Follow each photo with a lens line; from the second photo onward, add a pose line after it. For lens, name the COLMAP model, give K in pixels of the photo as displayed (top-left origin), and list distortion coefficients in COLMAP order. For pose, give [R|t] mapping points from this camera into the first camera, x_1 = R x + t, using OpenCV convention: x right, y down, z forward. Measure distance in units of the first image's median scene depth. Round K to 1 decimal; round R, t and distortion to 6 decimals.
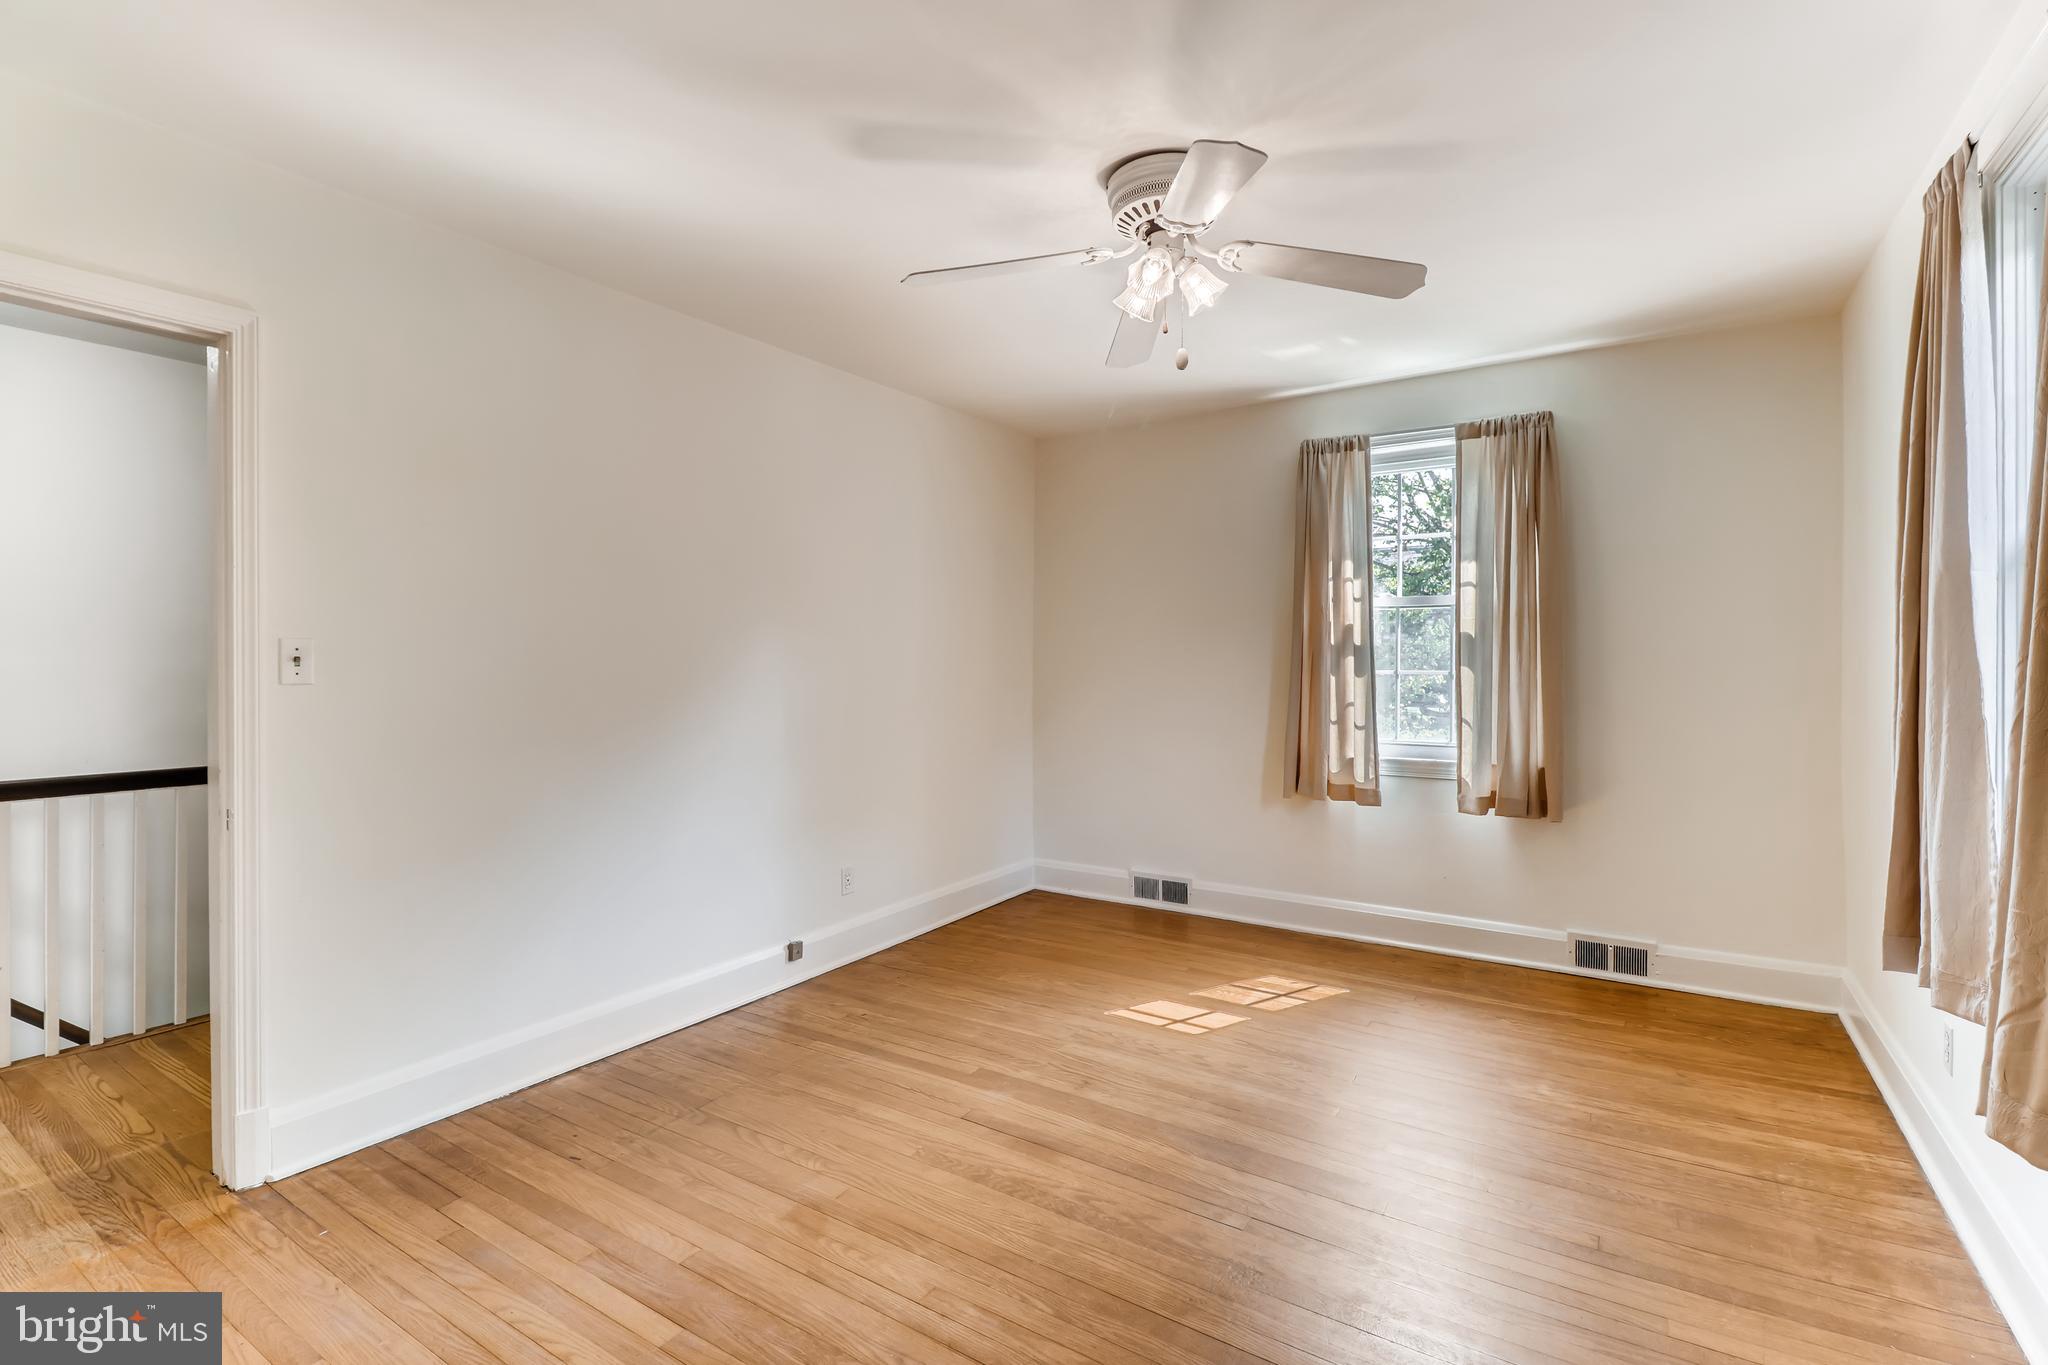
lens RADIAL K [[951.6, 0, 1024.0], [0, 951.6, 682.5], [0, 0, 1]] dist [0.022300, -0.016718]
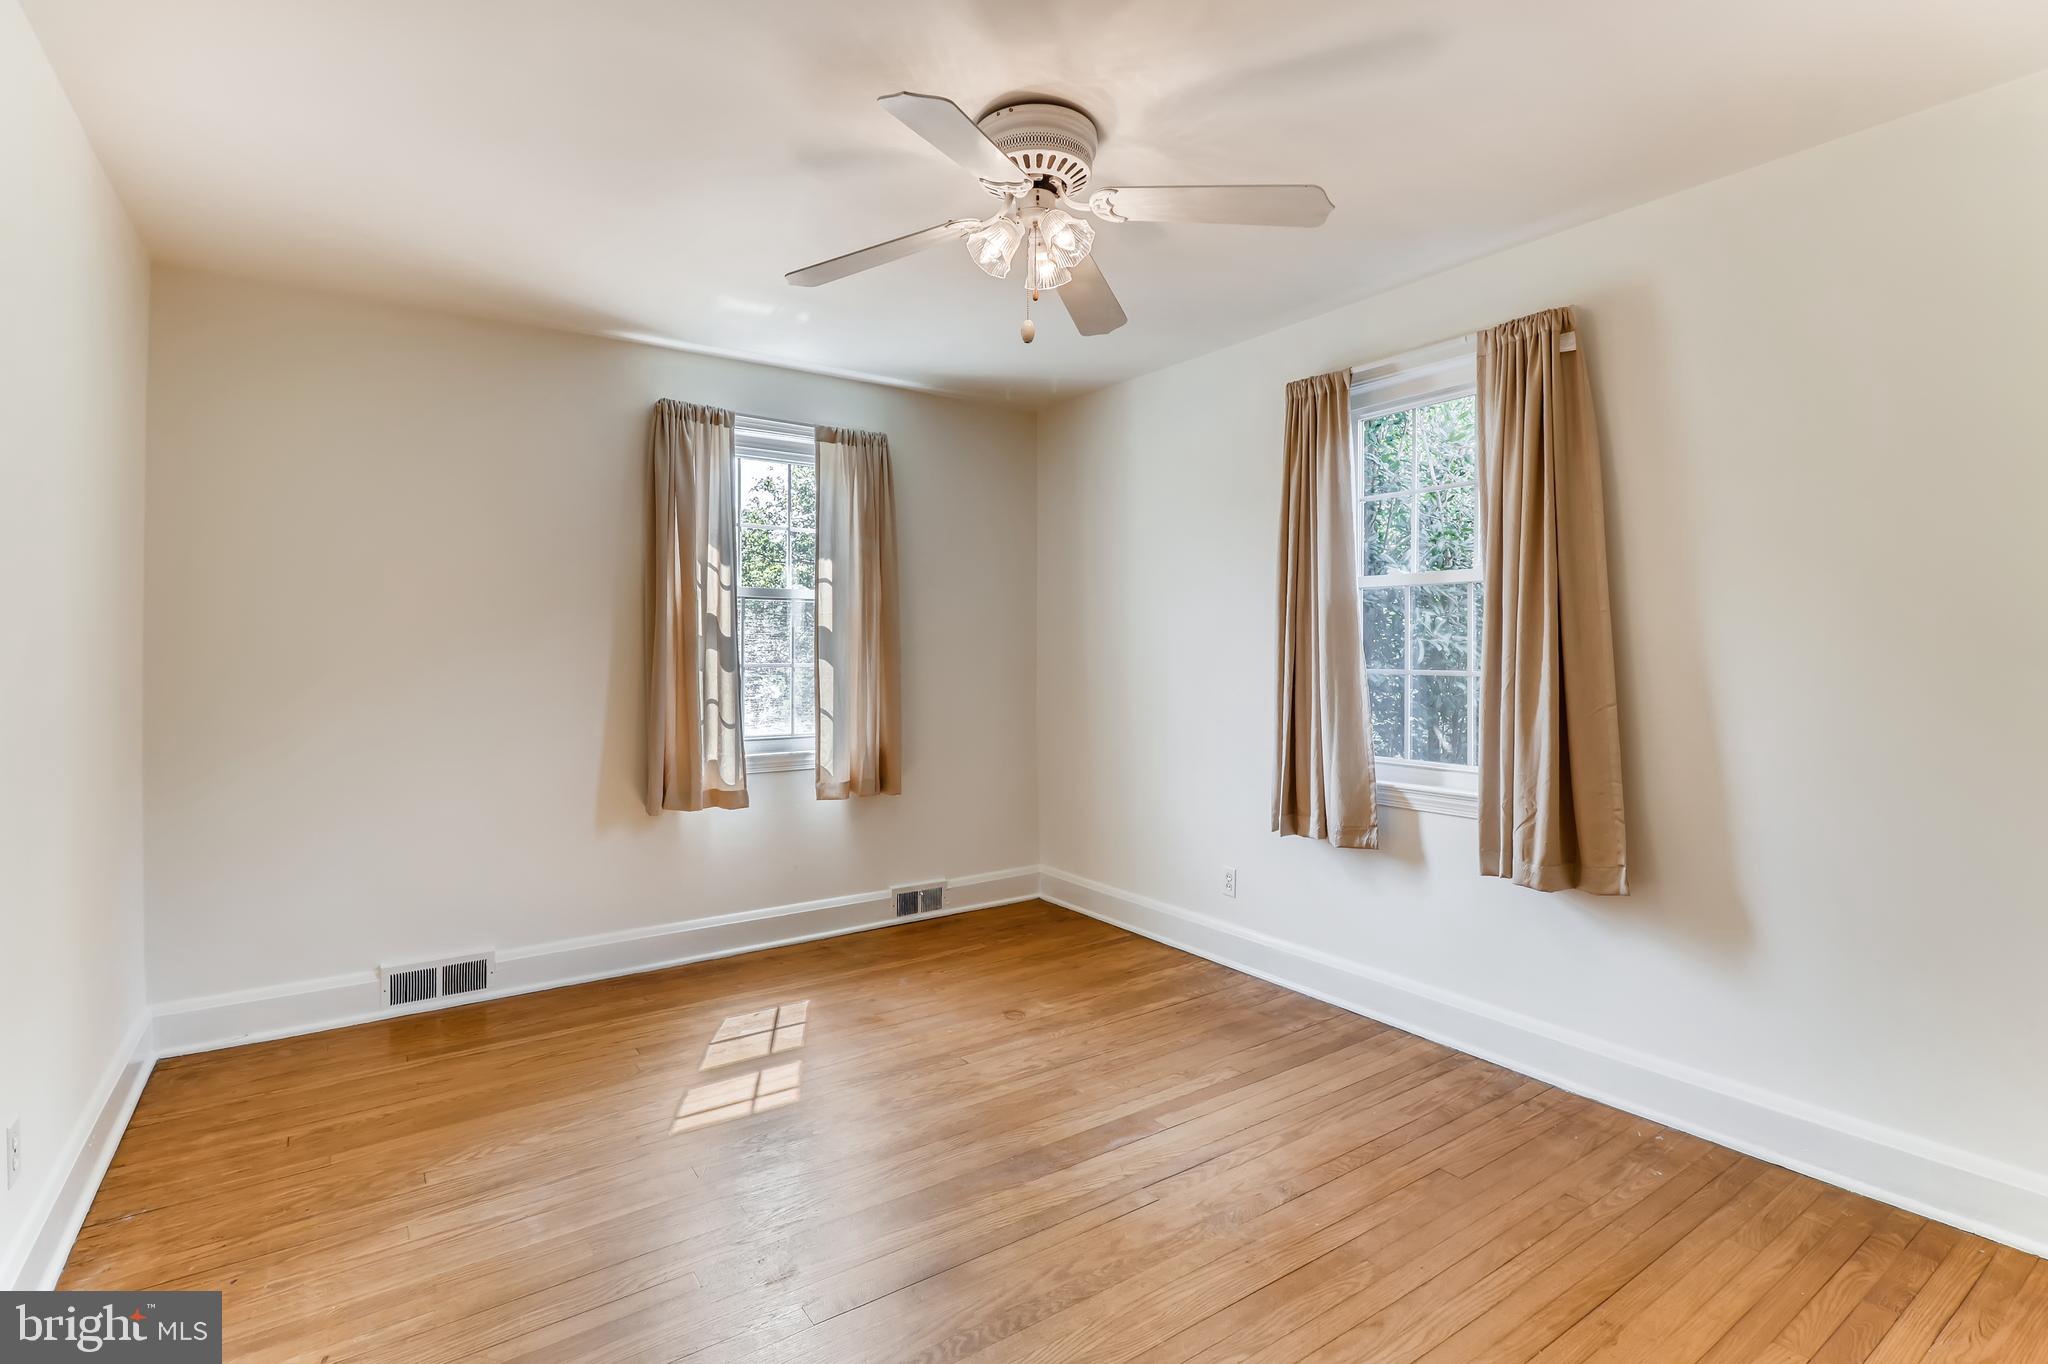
lens RADIAL K [[967.2, 0, 1038.4], [0, 967.2, 667.1], [0, 0, 1]] dist [0.025256, -0.016922]
pose [[0.363427, -0.014146, 0.931515, -0.513861], [0.020705, 0.999760, 0.007104, -0.012701], [-0.931393, 0.016705, 0.363633, 0.465453]]
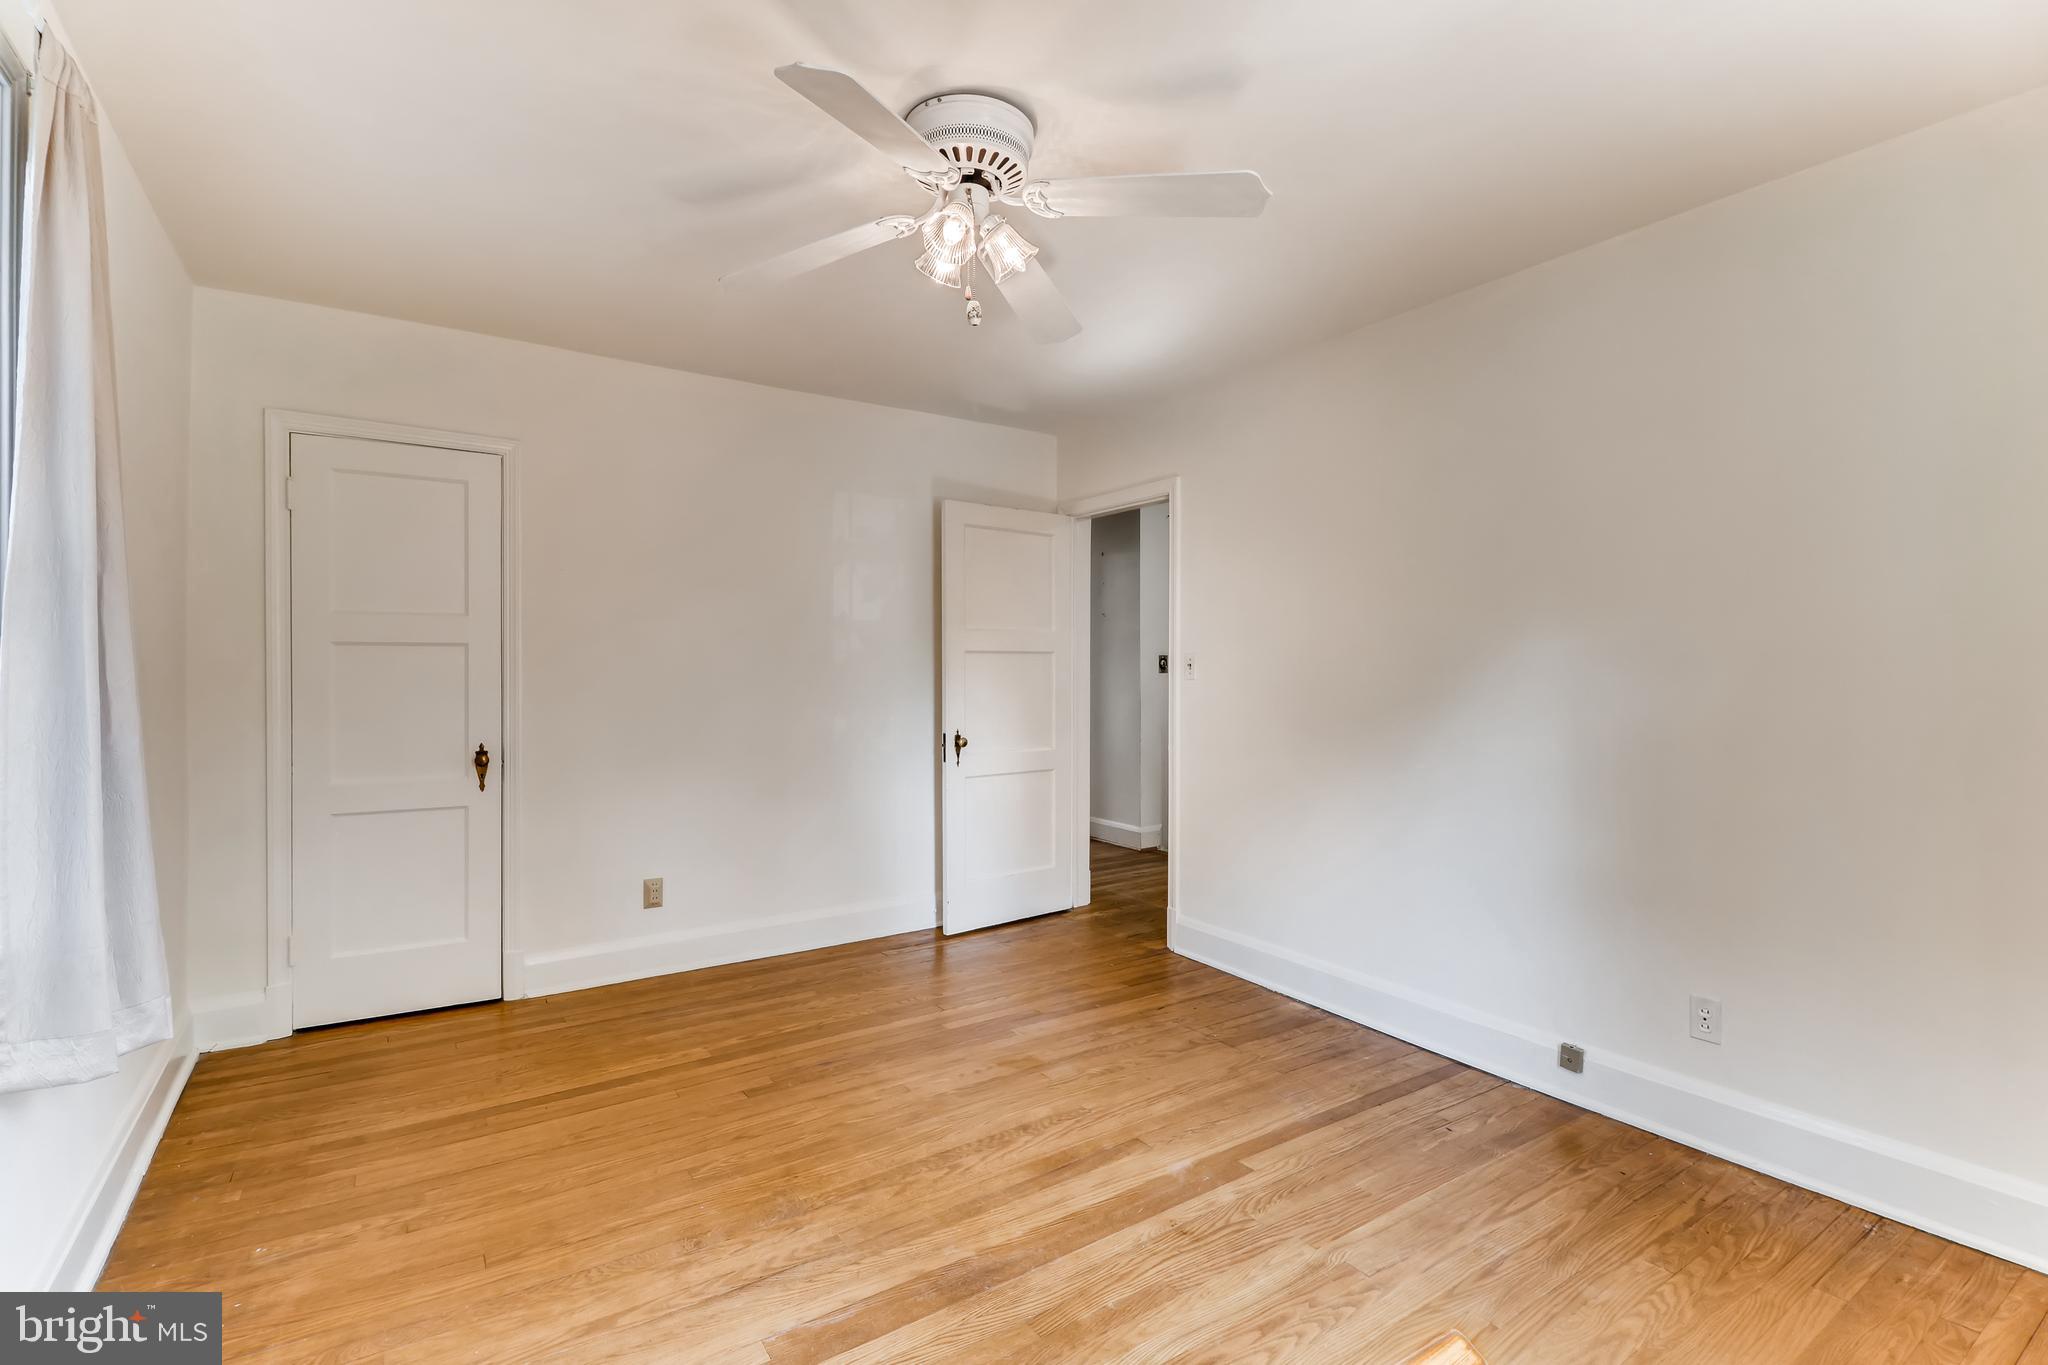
lens RADIAL K [[933.7, 0, 1023.6], [0, 933.7, 670.4], [0, 0, 1]] dist [0.023717, -0.015970]
pose [[-0.396690, 0.003682, -0.917945, 0.674051], [-0.023780, 0.999615, 0.014286, -0.023825], [0.917645, 0.027496, -0.396449, 0.995307]]
